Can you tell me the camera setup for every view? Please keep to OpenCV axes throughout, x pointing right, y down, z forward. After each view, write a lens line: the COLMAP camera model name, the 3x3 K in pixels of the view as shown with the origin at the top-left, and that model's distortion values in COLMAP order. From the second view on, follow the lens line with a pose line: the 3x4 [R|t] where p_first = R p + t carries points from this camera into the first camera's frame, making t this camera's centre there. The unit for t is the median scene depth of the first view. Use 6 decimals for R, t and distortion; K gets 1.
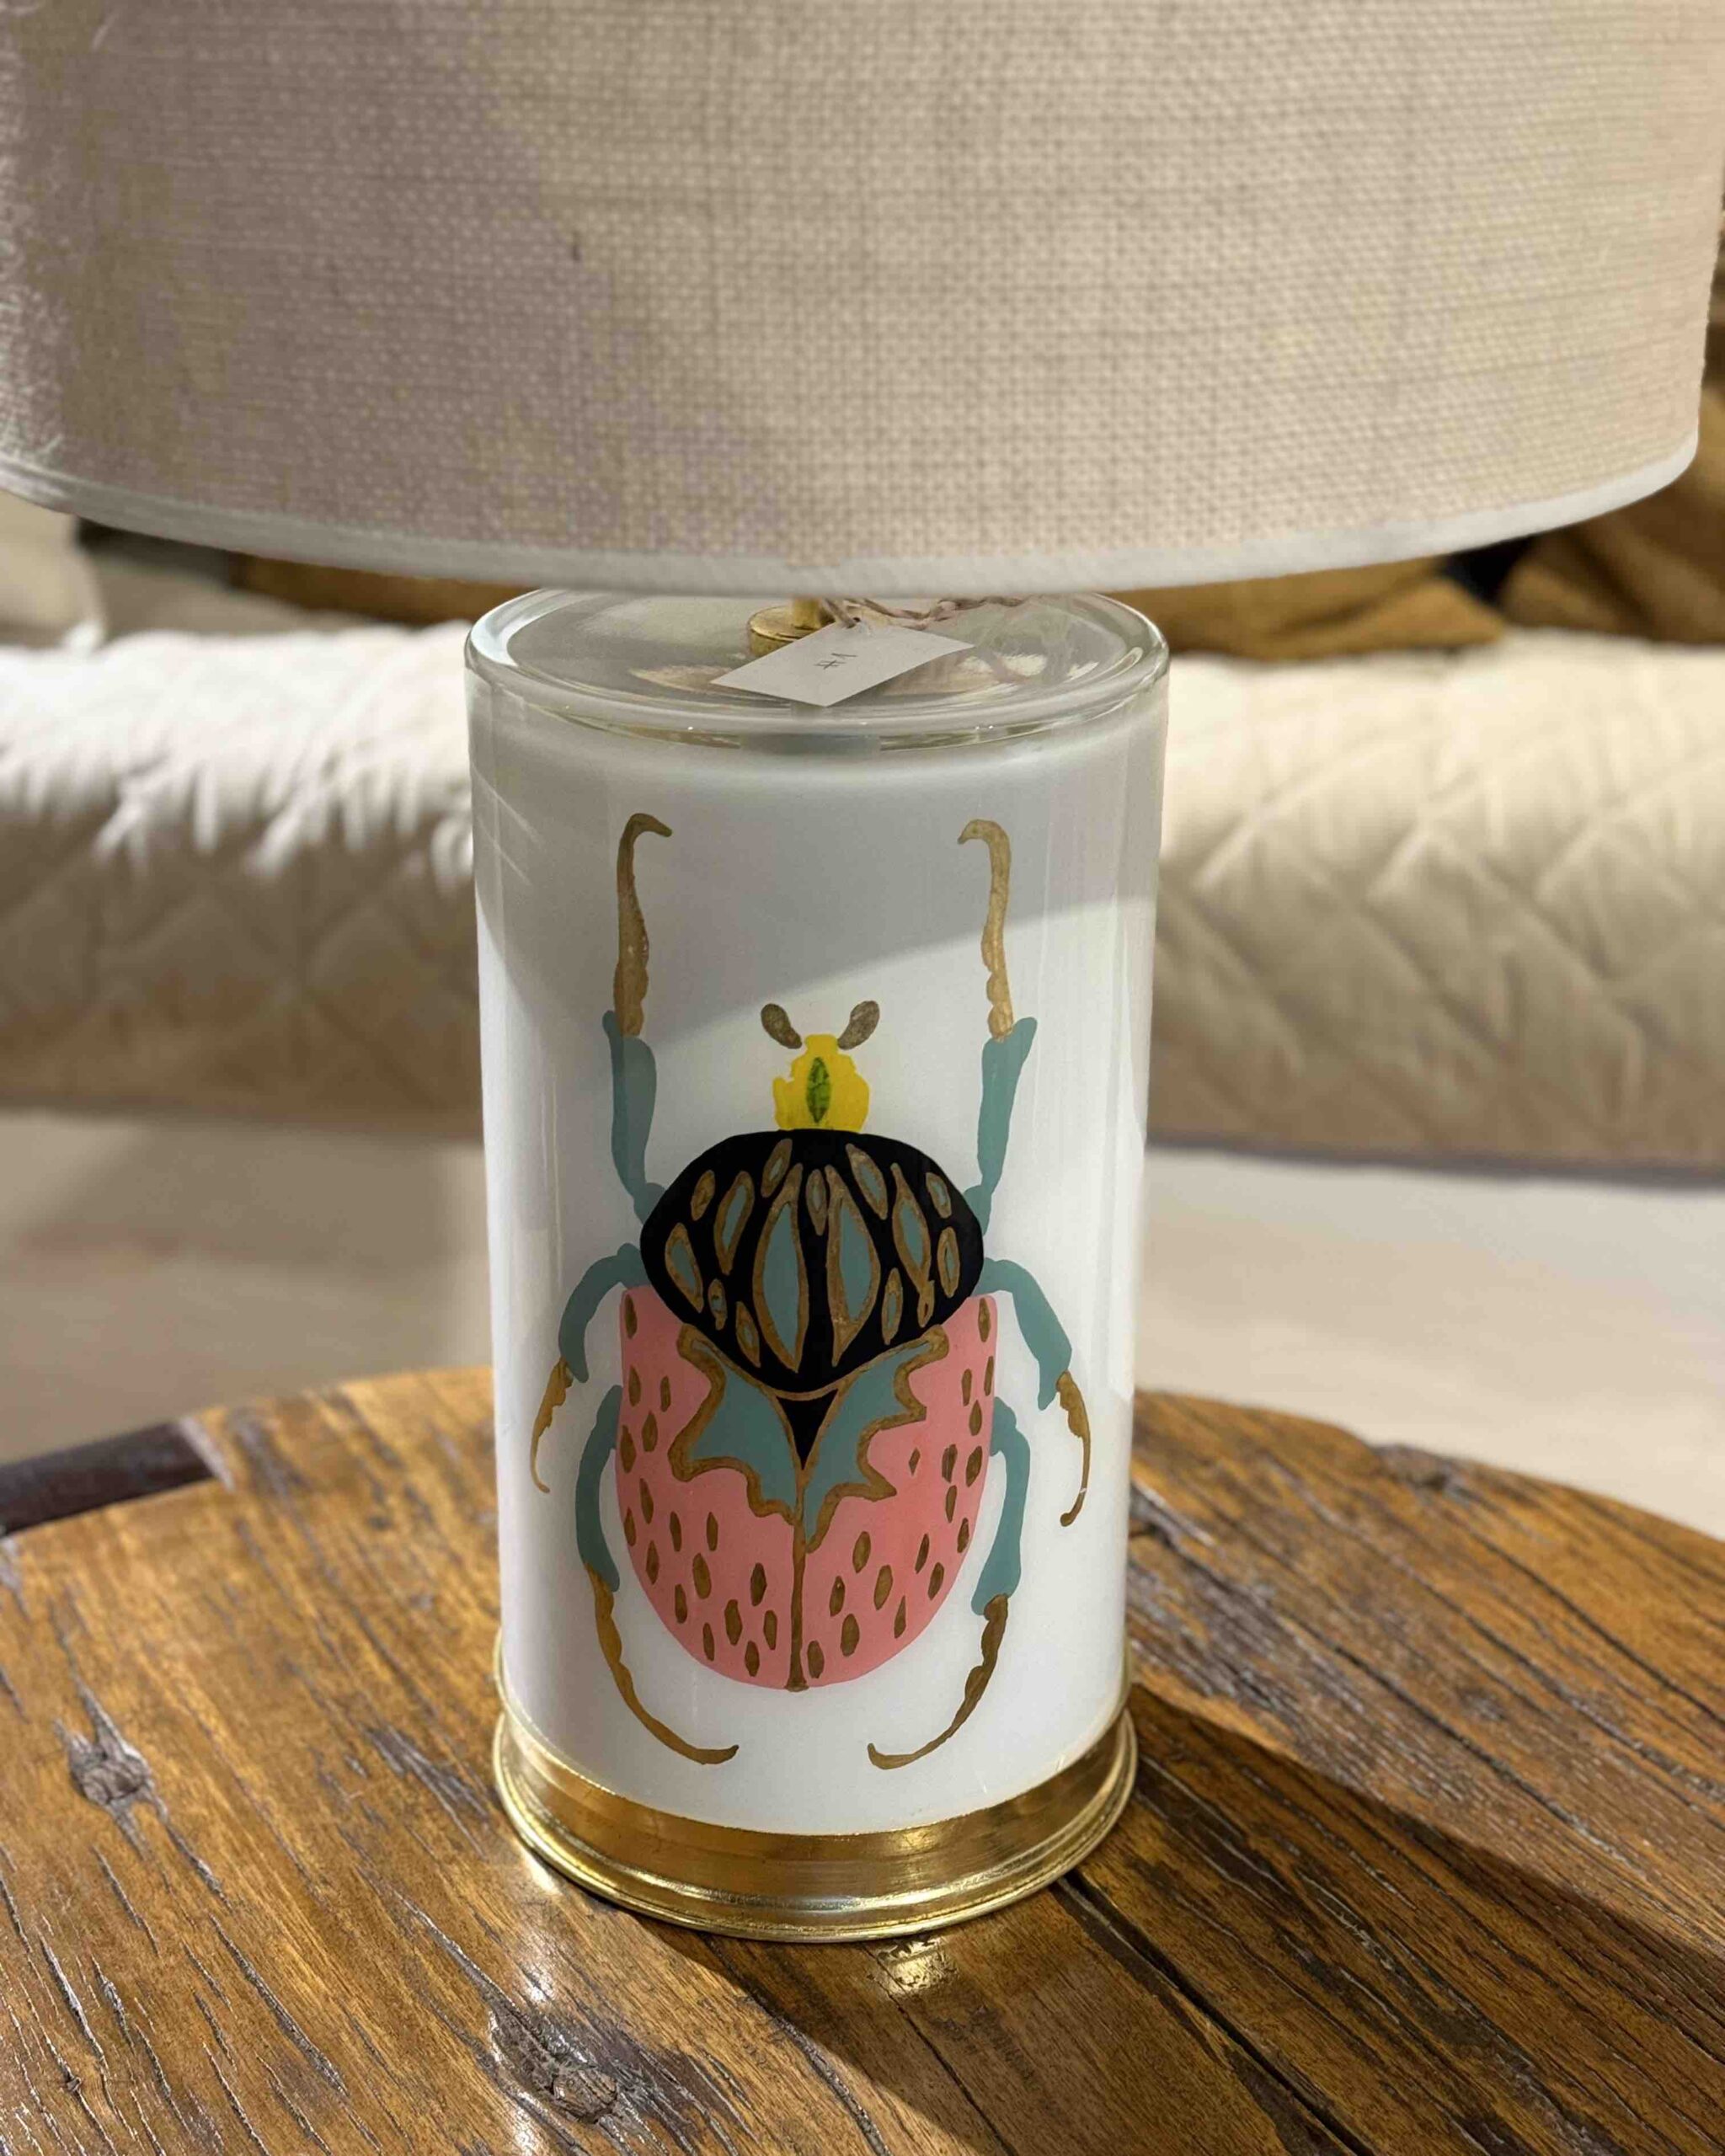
lens RADIAL K [[3097.1, 0, 866.2], [0, 3097.1, 1159.3], [0, 0, 1]] dist [0.150970, -0.108783]
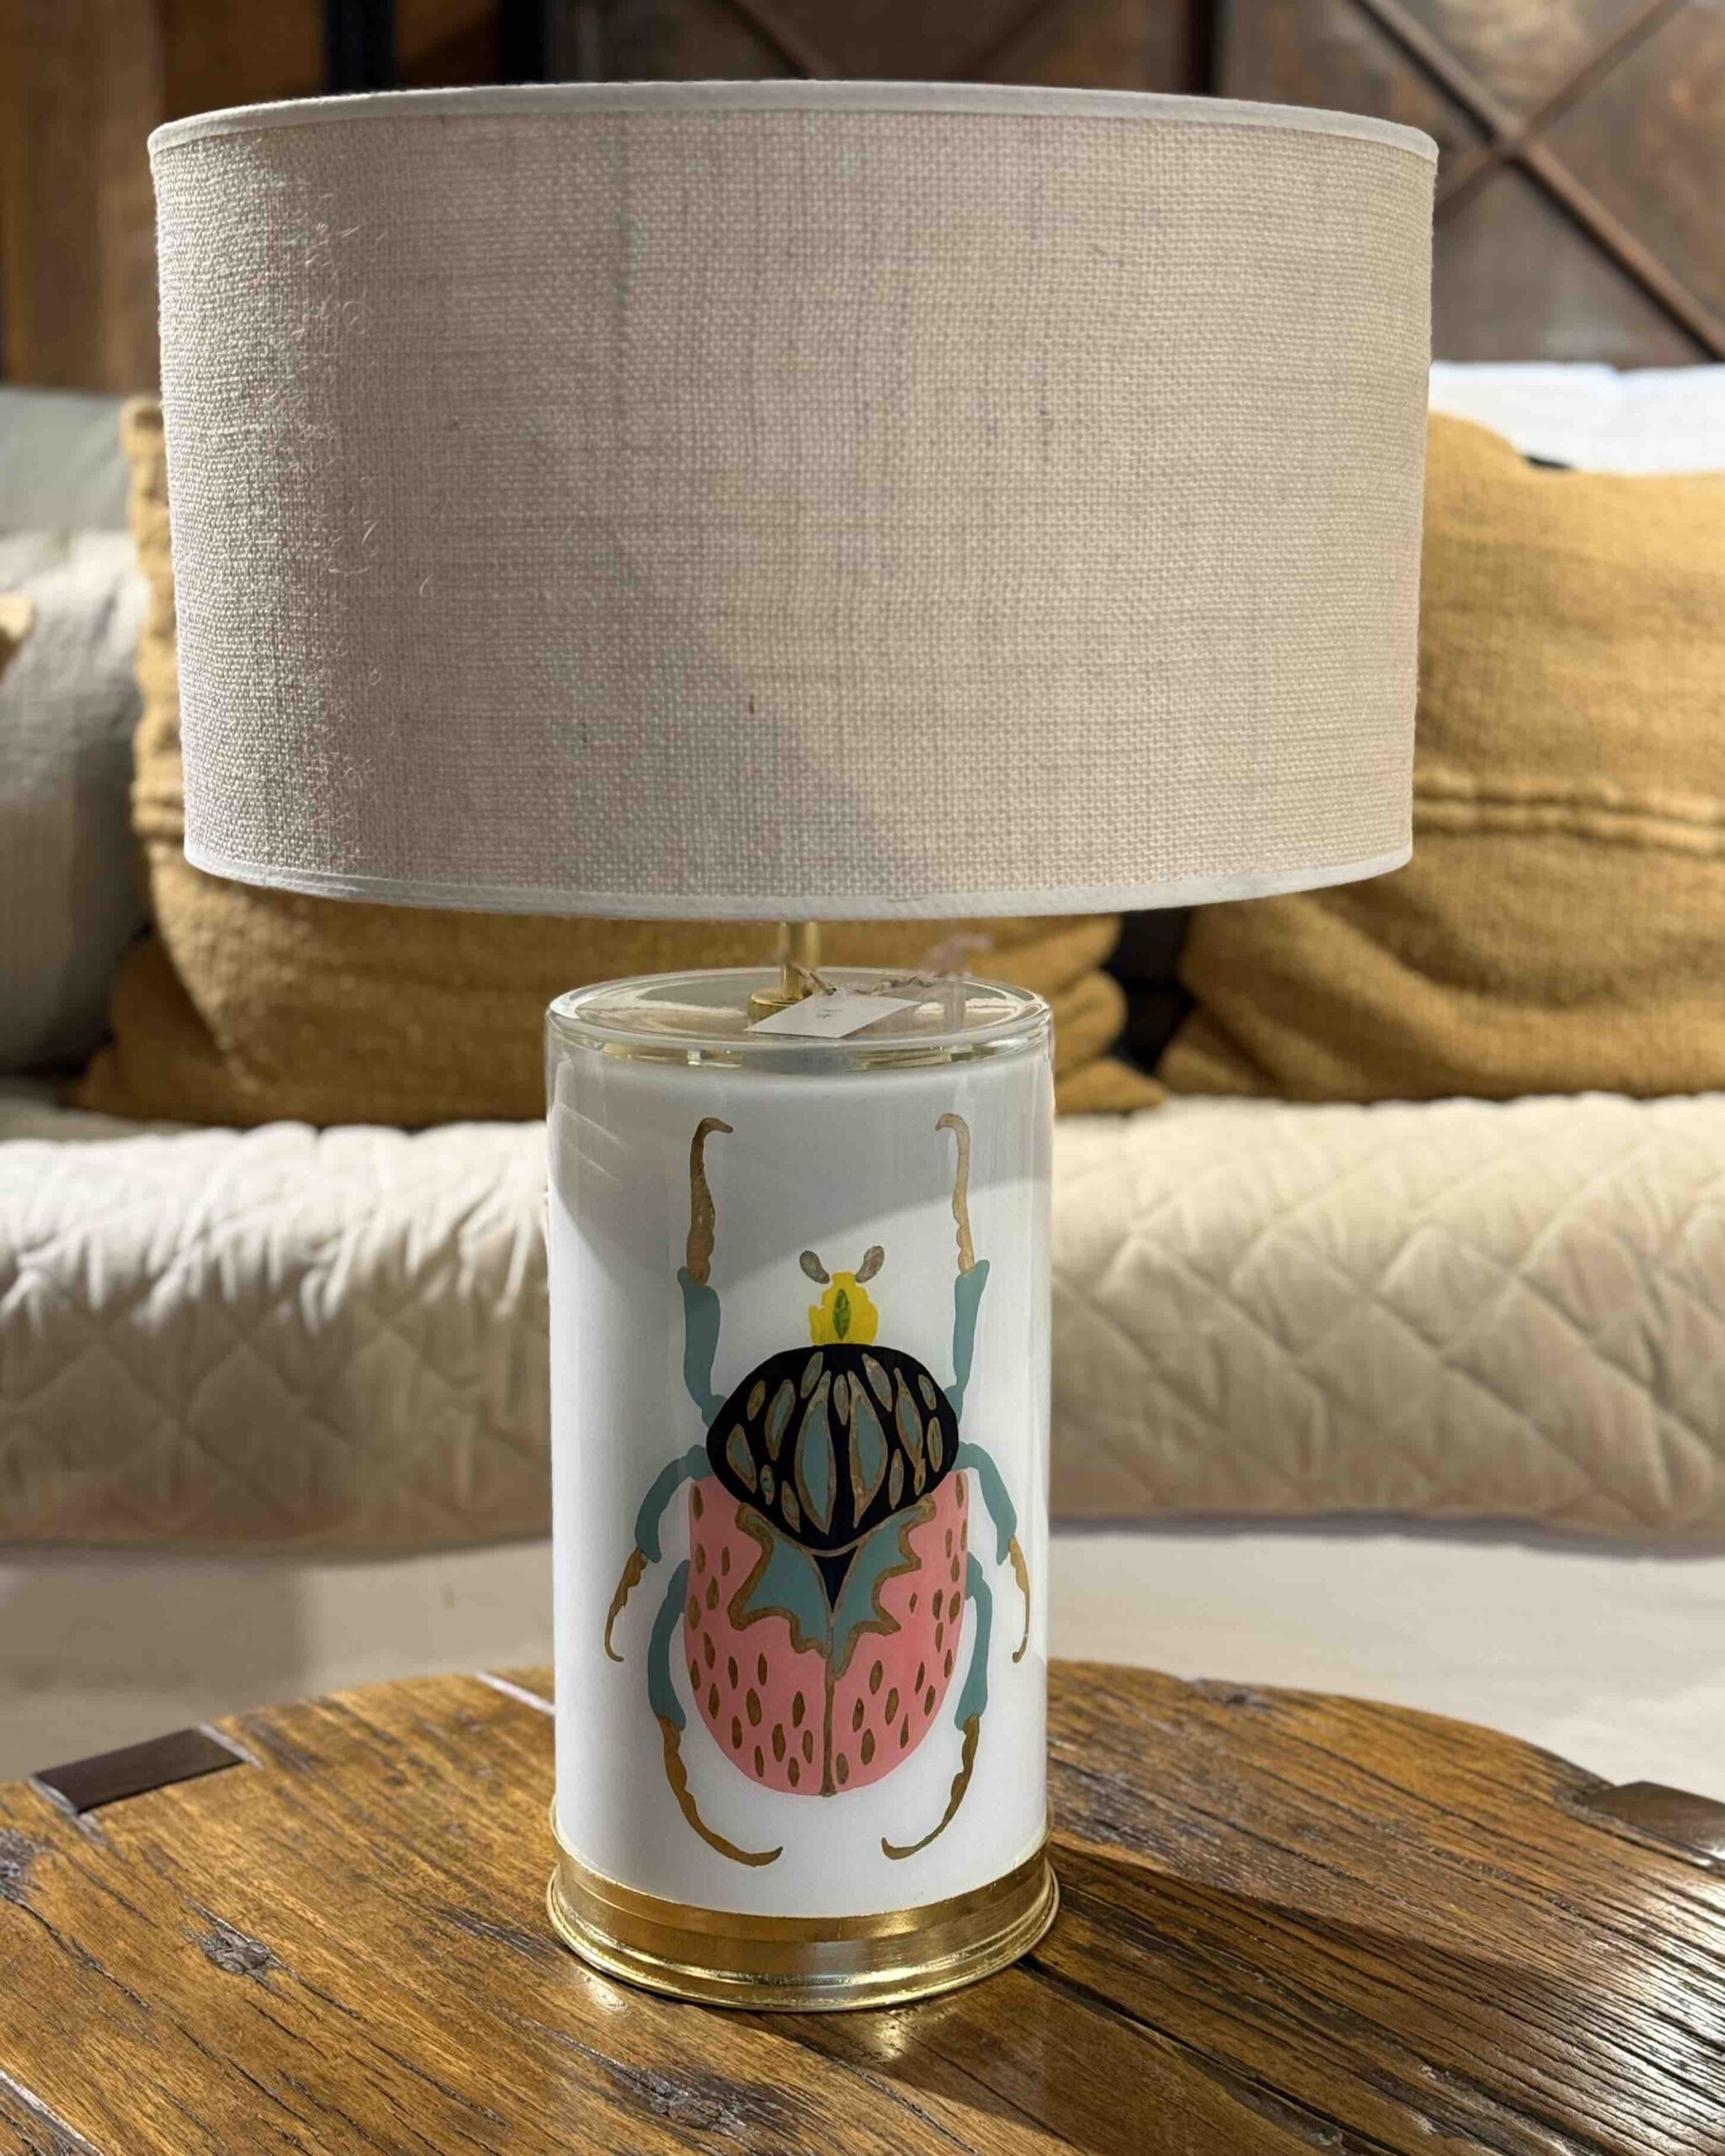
lens RADIAL K [[3097.1, 0, 866.2], [0, 3097.1, 1159.3], [0, 0, 1]] dist [0.150970, -0.108783]
pose [[0.988883, -0.039865, 0.143254, -0.184977], [0.066278, 0.980568, -0.184644, 0.153261], [-0.133109, 0.192086, 0.972309, -0.325172]]
